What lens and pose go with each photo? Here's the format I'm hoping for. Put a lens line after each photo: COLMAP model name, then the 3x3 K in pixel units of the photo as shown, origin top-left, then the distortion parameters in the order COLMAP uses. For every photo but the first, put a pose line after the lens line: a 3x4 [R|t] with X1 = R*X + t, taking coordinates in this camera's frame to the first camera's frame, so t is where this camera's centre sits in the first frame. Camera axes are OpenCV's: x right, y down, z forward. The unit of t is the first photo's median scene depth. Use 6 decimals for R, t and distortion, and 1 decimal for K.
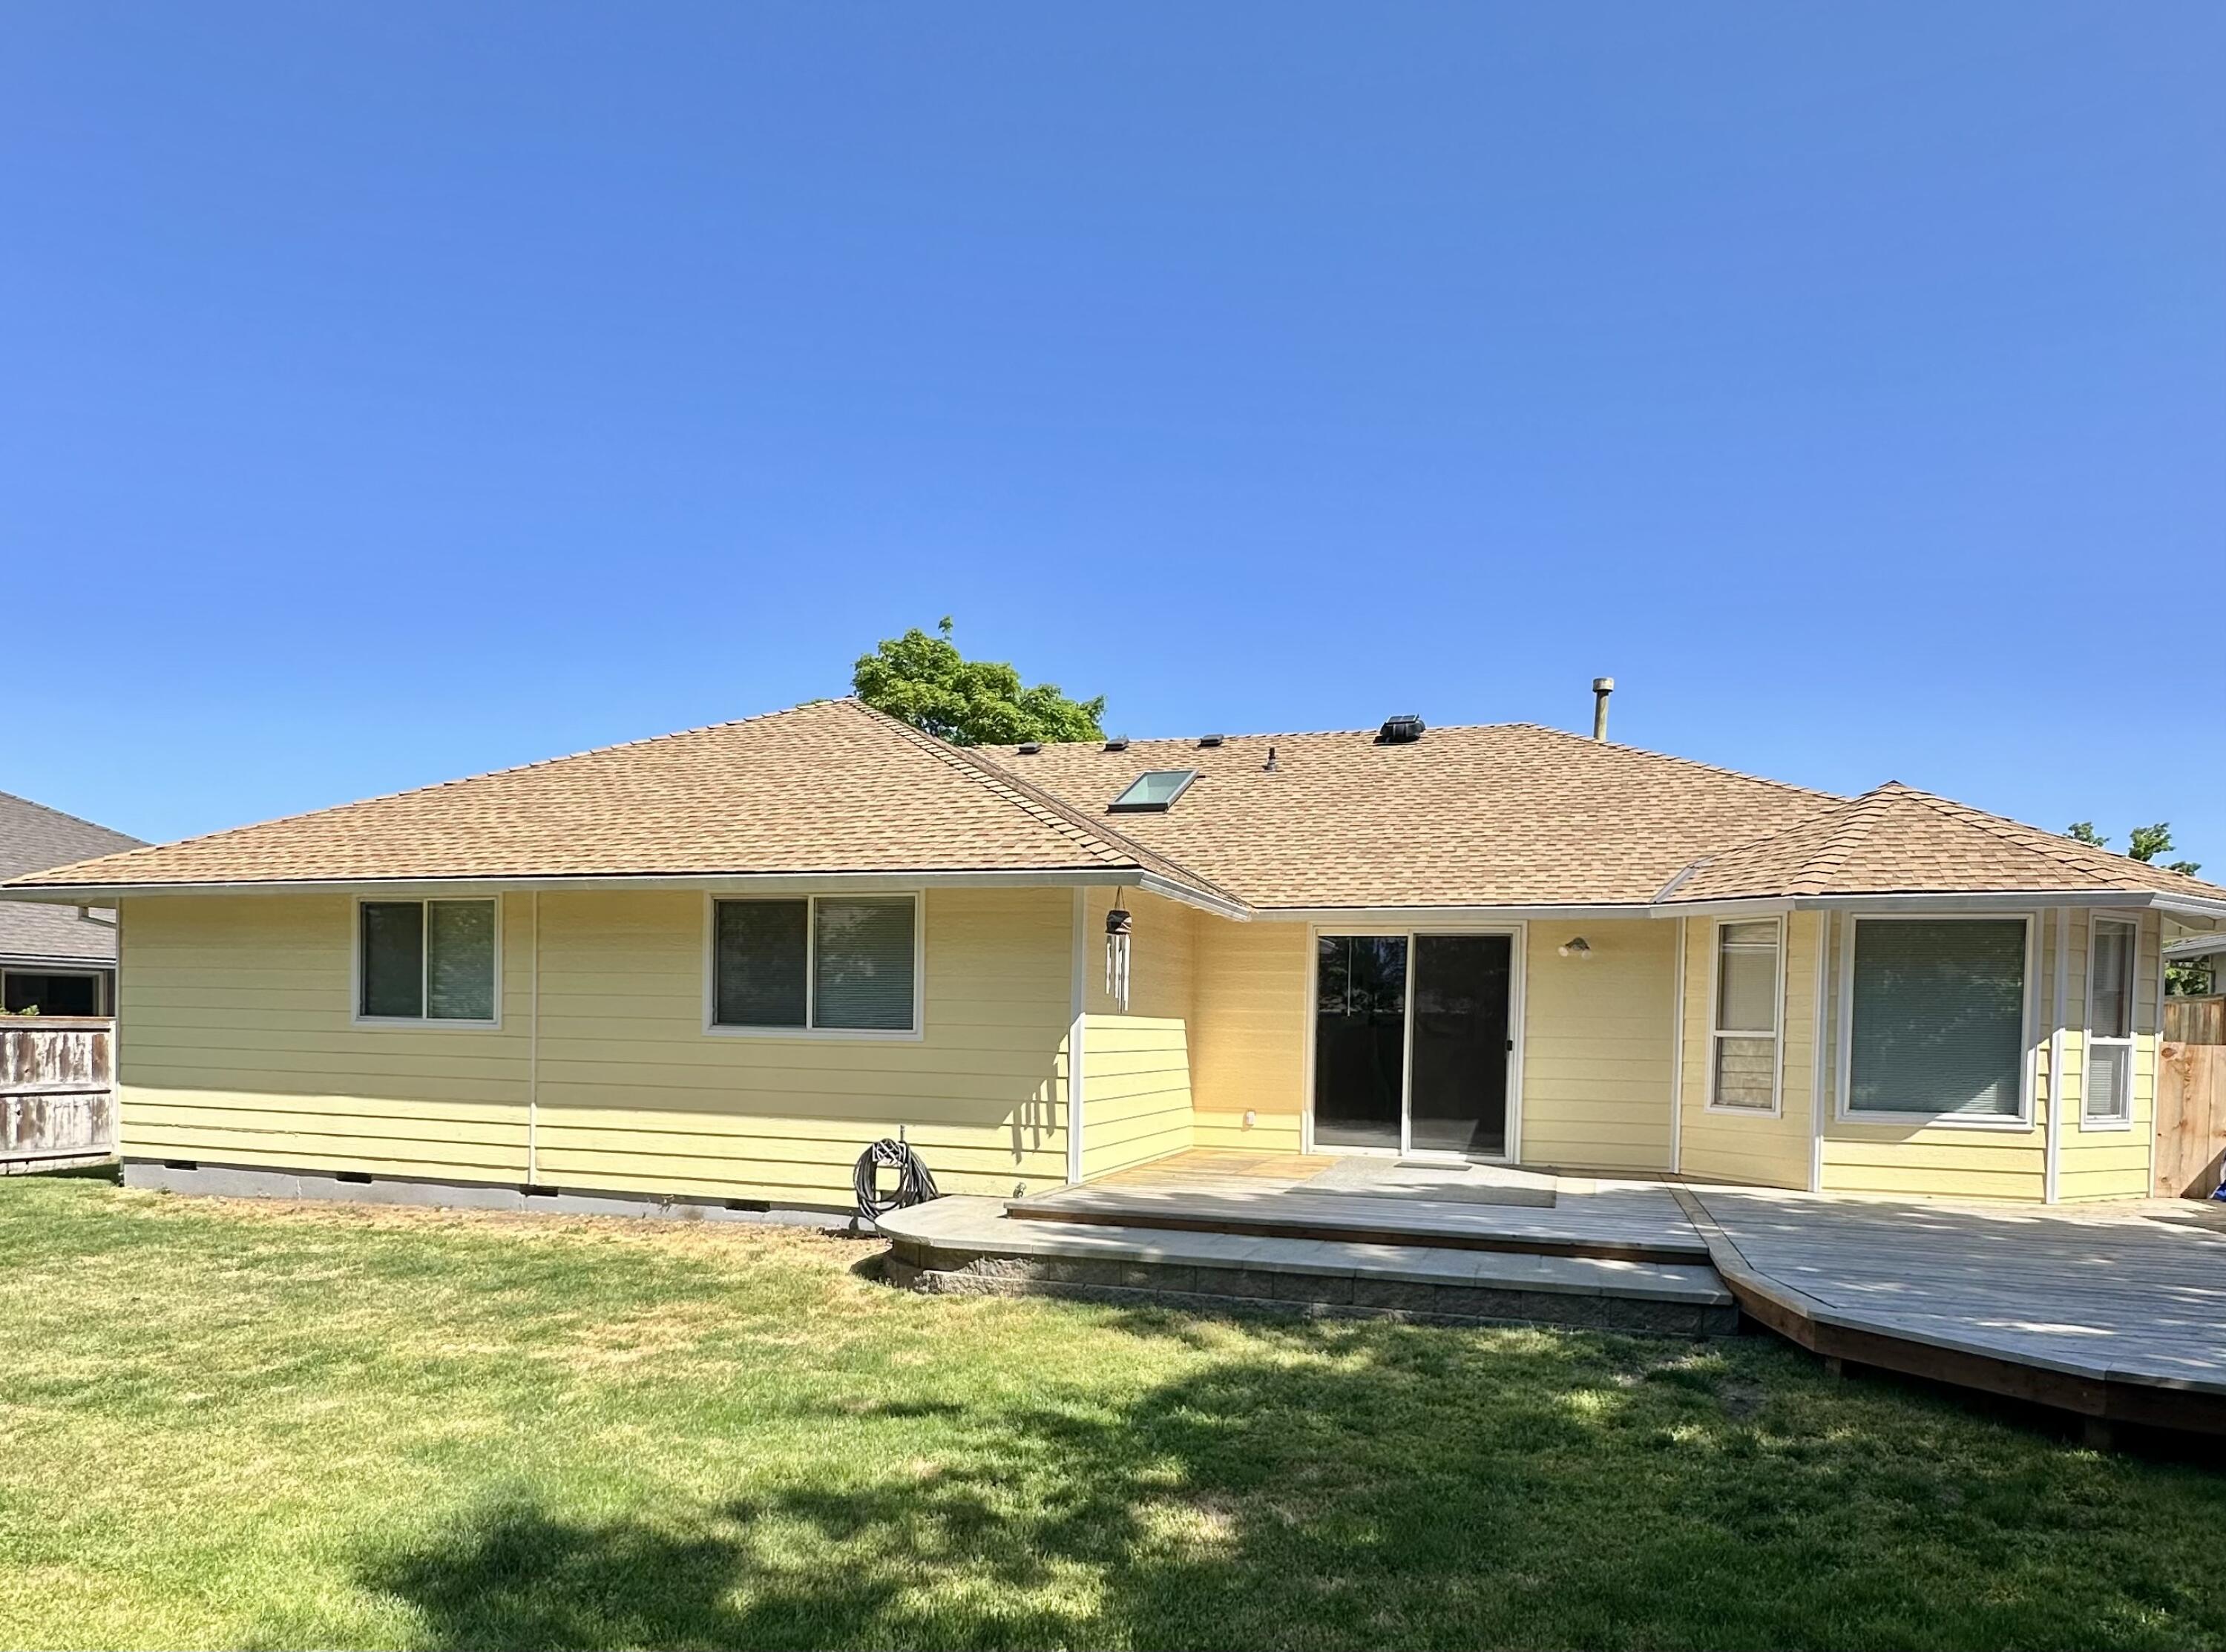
lens RADIAL K [[1283.1, 0, 1191.6], [0, 1283.1, 1067.4], [0, 0, 1]] dist [0.006586, 0.000340]
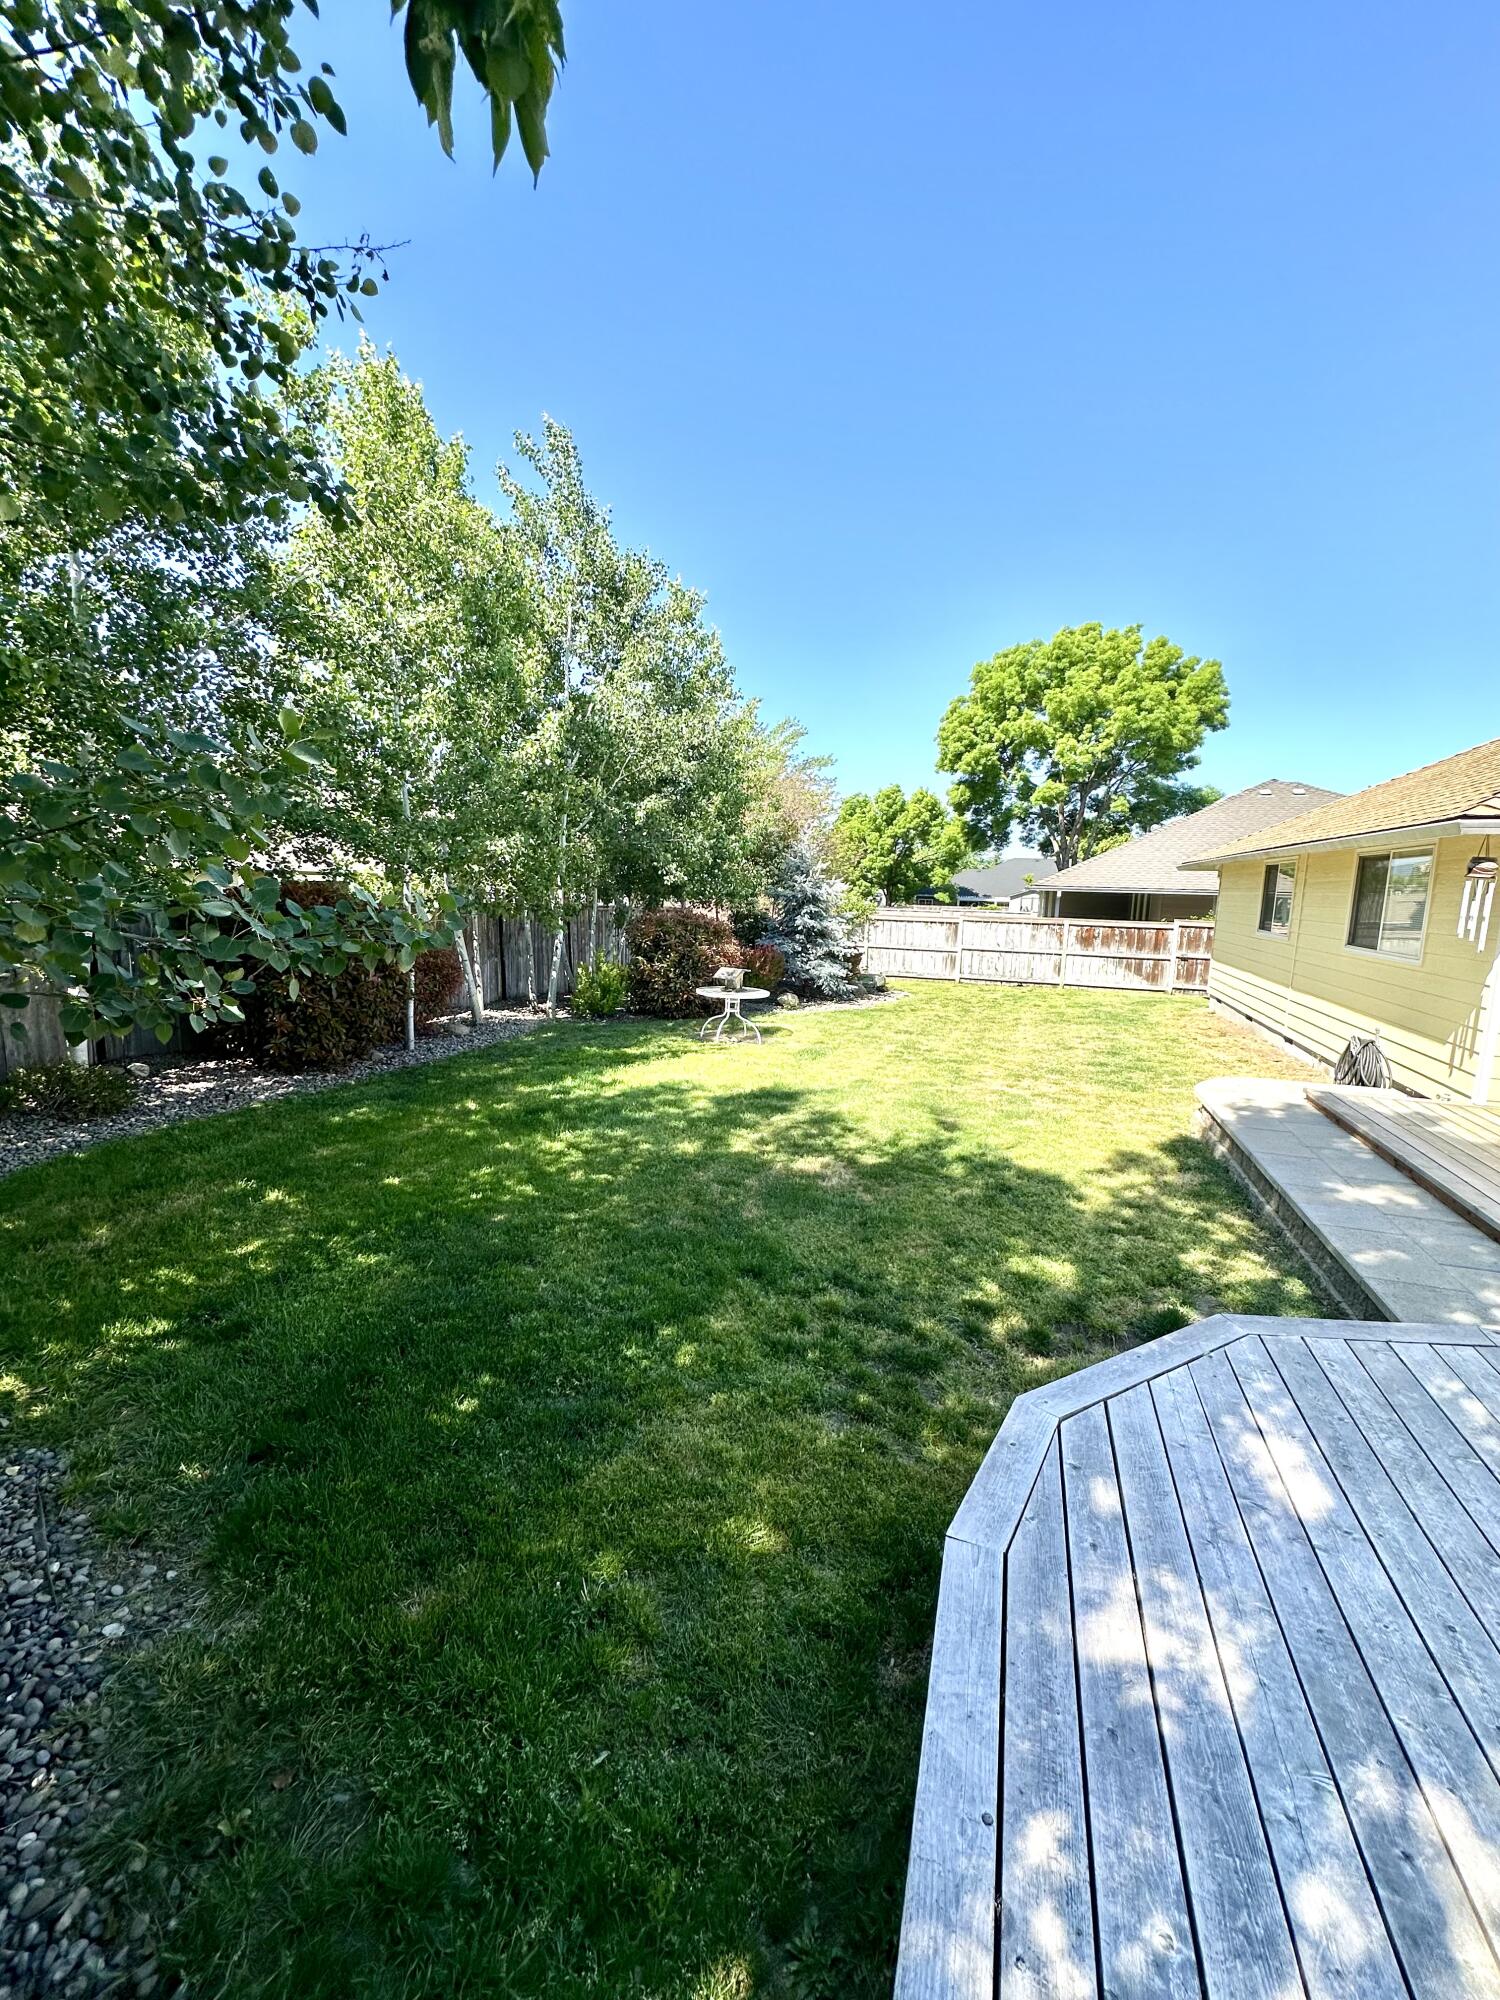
lens RADIAL K [[794.3, 0, 750.0], [0, 794.3, 1000.0], [0, 0, 1]] dist [-0.007120, 0.001054]
pose [[-0.040091, 0.123650, -0.991516, 0.572960], [-0.058119, 0.990345, 0.125854, -0.045798], [0.997504, 0.062671, -0.032517, 0.379104]]
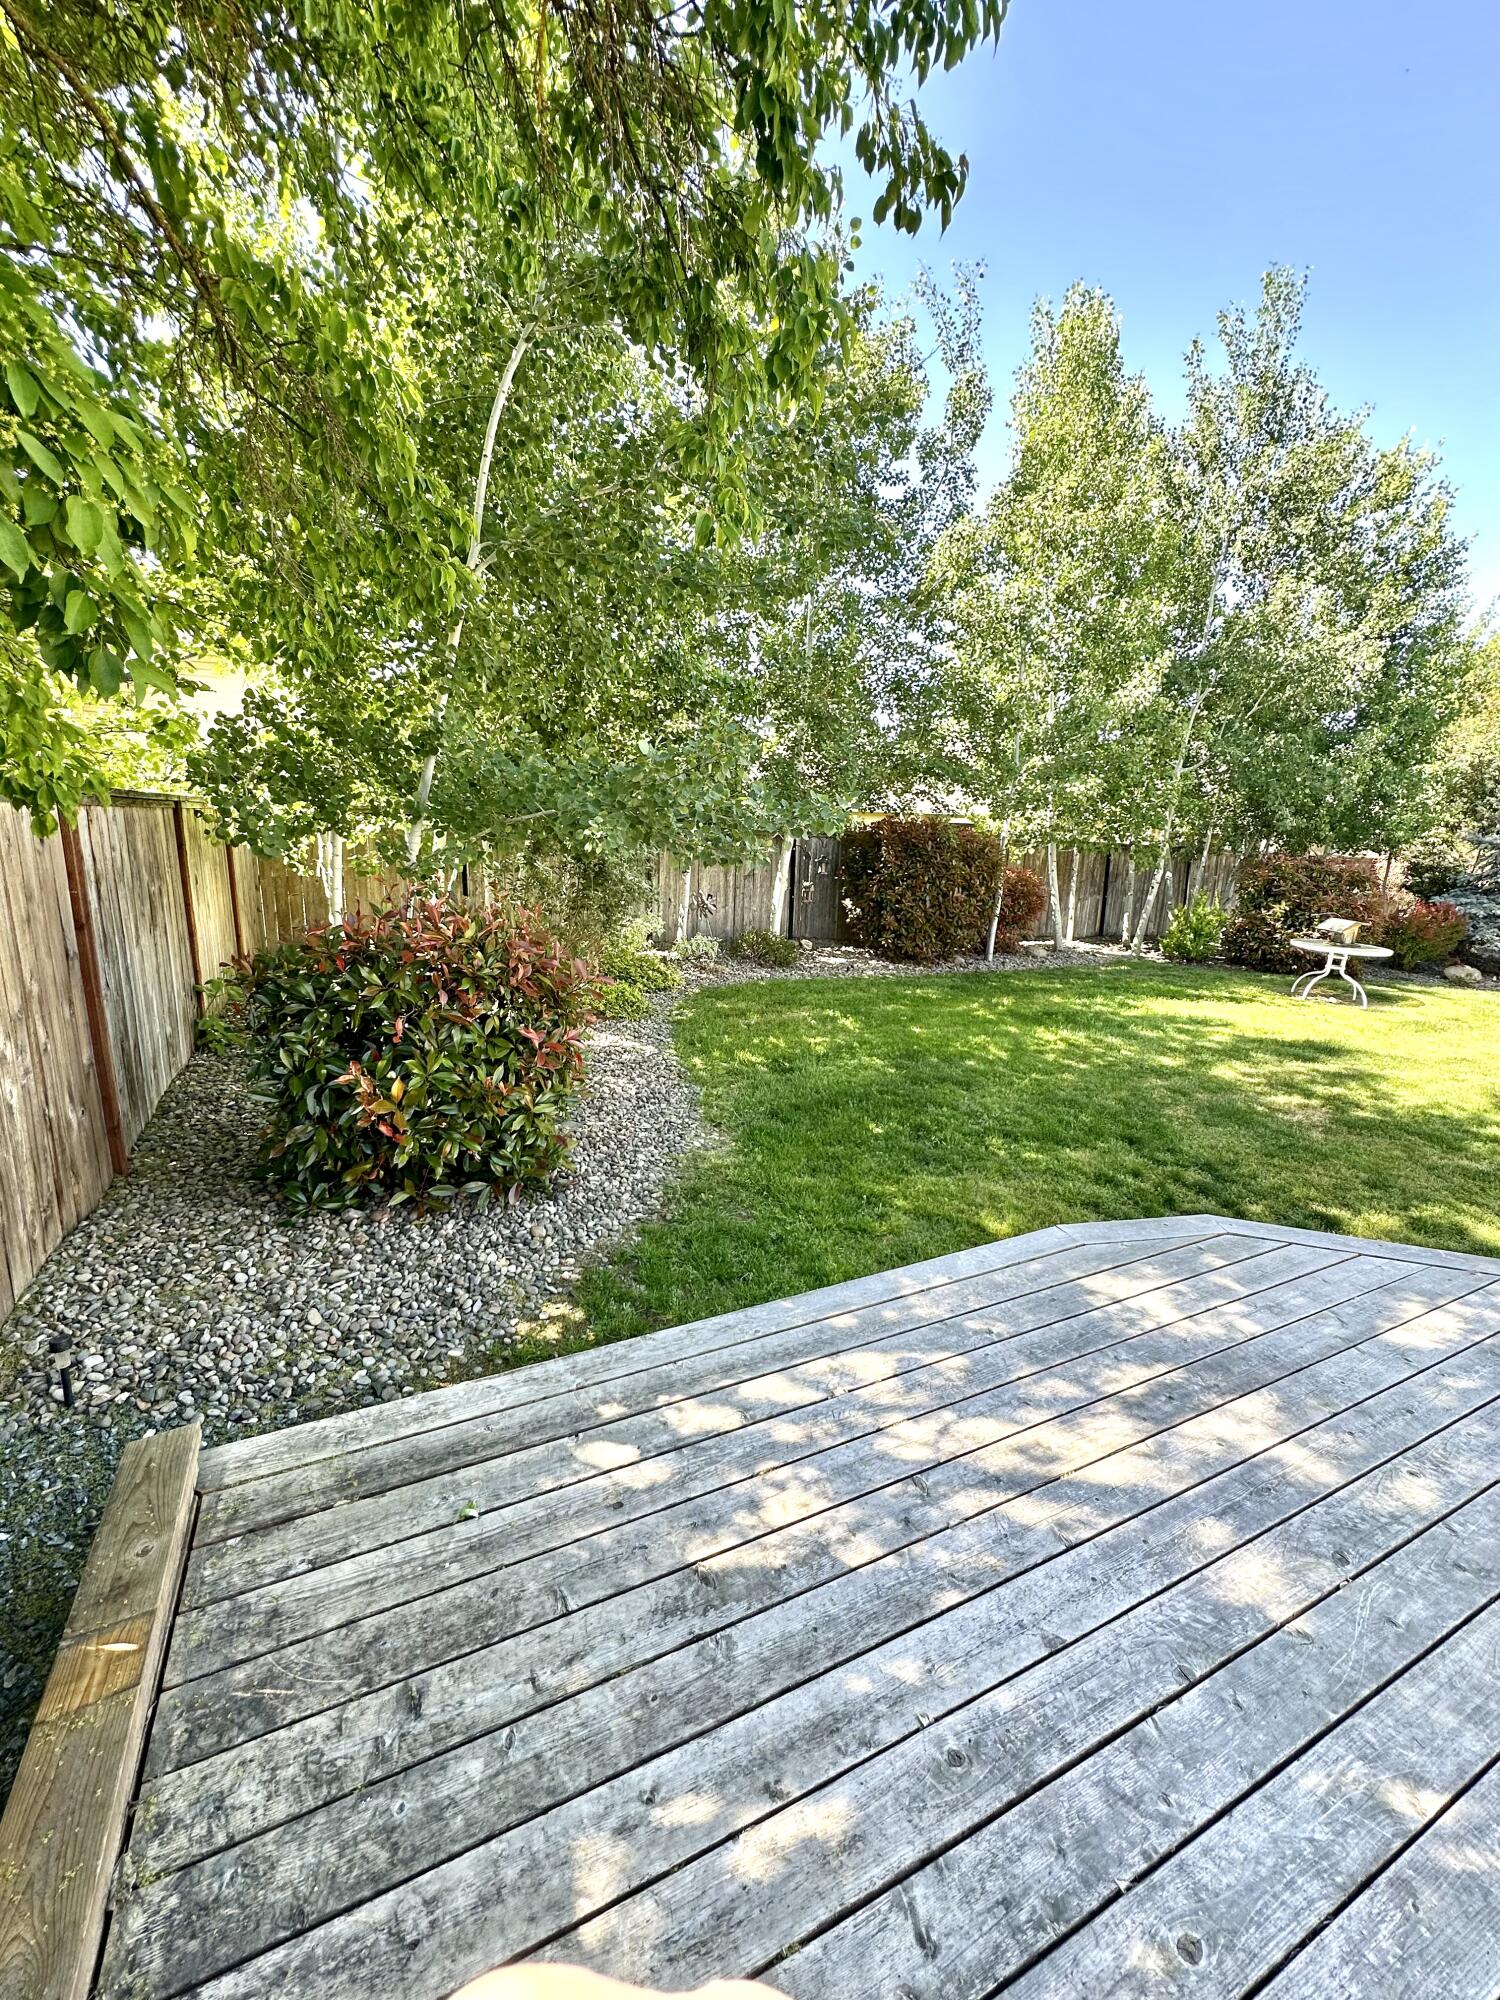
lens RADIAL K [[794.3, 0, 750.0], [0, 794.3, 1000.0], [0, 0, 1]] dist [-0.007120, 0.001054]
pose [[-0.744459, 0.112864, -0.658060, 0.668967], [-0.064630, 0.968799, 0.239274, -0.039017], [0.664533, 0.220660, -0.713937, 0.550937]]
